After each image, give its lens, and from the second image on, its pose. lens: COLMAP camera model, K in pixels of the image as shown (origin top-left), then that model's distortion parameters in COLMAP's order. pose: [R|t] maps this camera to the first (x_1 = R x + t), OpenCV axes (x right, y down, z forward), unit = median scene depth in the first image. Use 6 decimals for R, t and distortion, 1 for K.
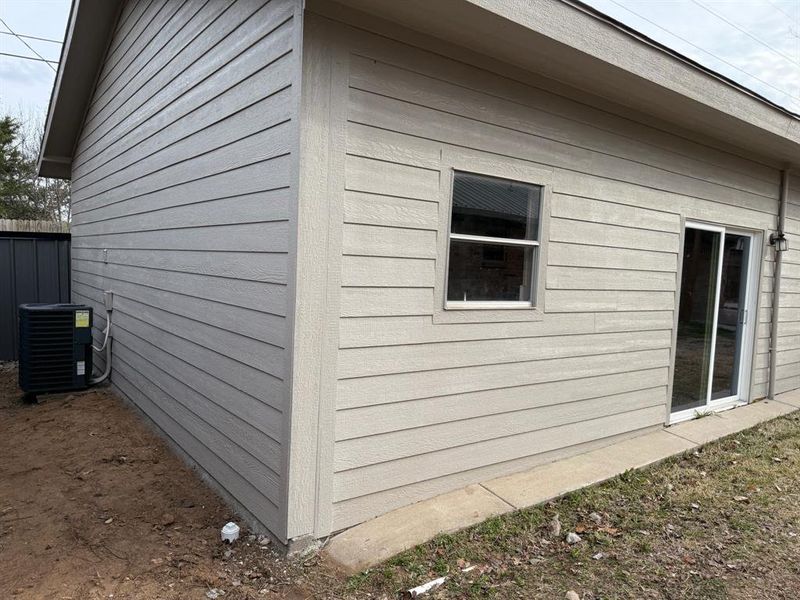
lens RADIAL K [[565.1, 0, 397.6], [0, 565.1, 302.7], [0, 0, 1]] dist [0.066936, -0.075982]
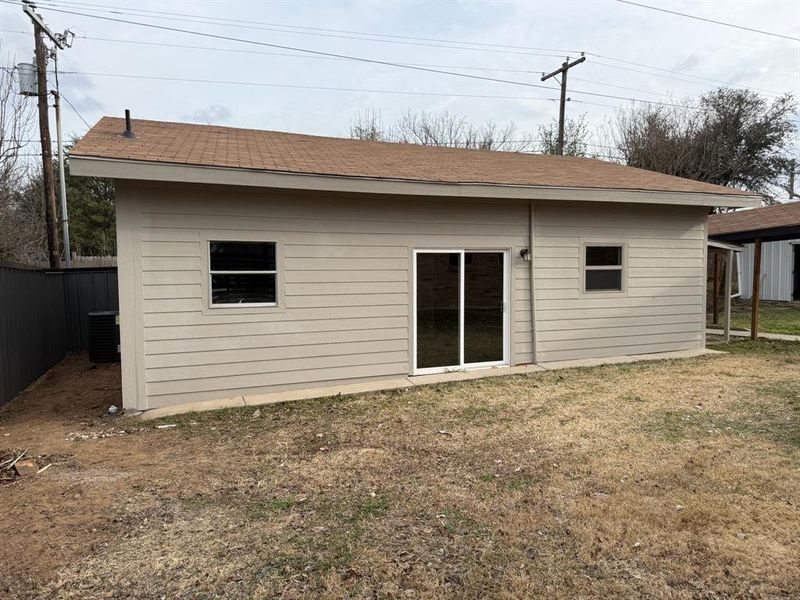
lens RADIAL K [[565.1, 0, 397.6], [0, 565.1, 302.7], [0, 0, 1]] dist [0.066936, -0.075982]
pose [[0.969885, -0.031229, -0.241552, 1.079480], [0.030527, 0.999512, -0.006650, 0.023106], [0.241641, -0.000924, 0.970365, -0.725656]]
